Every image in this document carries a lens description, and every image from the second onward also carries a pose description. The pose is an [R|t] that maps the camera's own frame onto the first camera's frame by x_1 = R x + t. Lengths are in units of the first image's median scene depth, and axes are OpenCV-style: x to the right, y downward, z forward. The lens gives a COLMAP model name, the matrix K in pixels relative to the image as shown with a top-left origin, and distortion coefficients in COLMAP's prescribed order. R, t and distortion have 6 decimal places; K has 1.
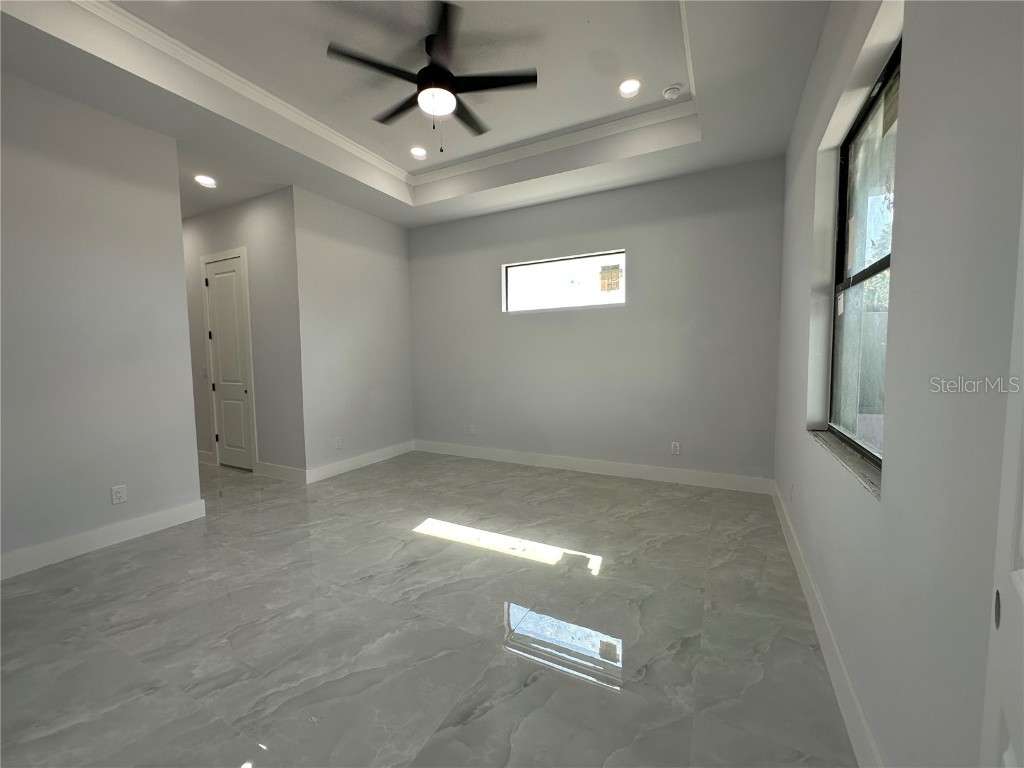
lens RADIAL K [[410.7, 0, 506.5], [0, 410.7, 386.7], [0, 0, 1]] dist [-0.002141, 0.000303]
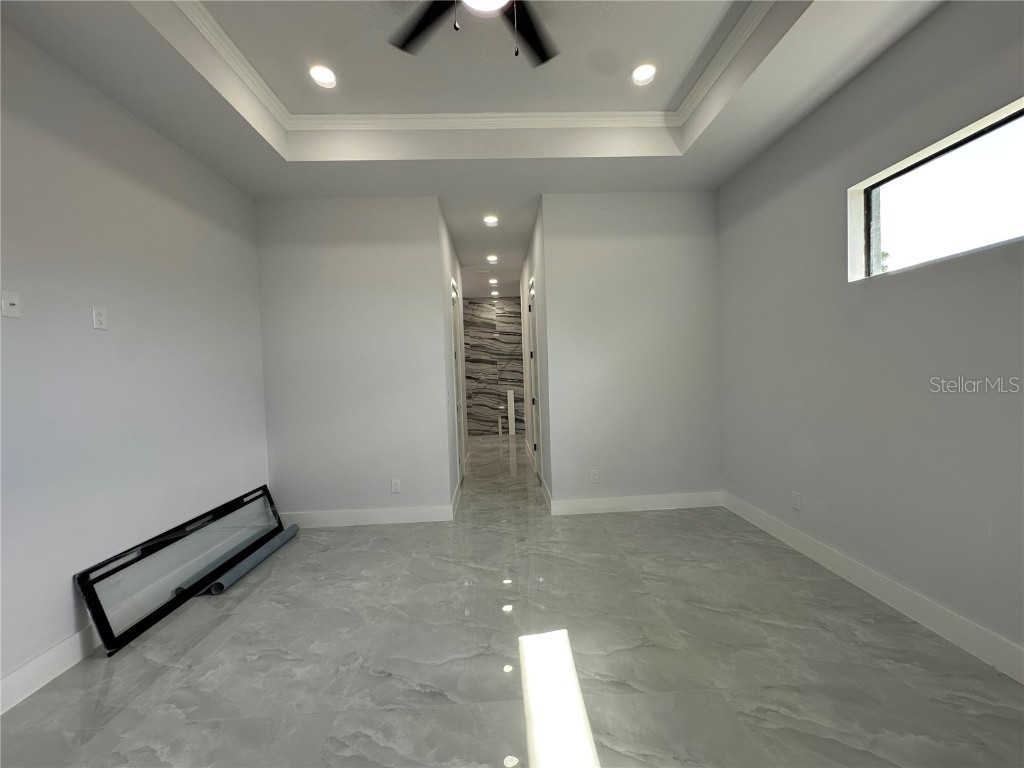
lens RADIAL K [[410.7, 0, 508.5], [0, 410.7, 379.1], [0, 0, 1]] dist [-0.002141, 0.000303]
pose [[0.502575, 0.003208, -0.864528, 0.276200], [-0.033176, 0.999328, -0.015578, -0.050801], [0.863897, 0.036511, 0.502343, 0.505187]]
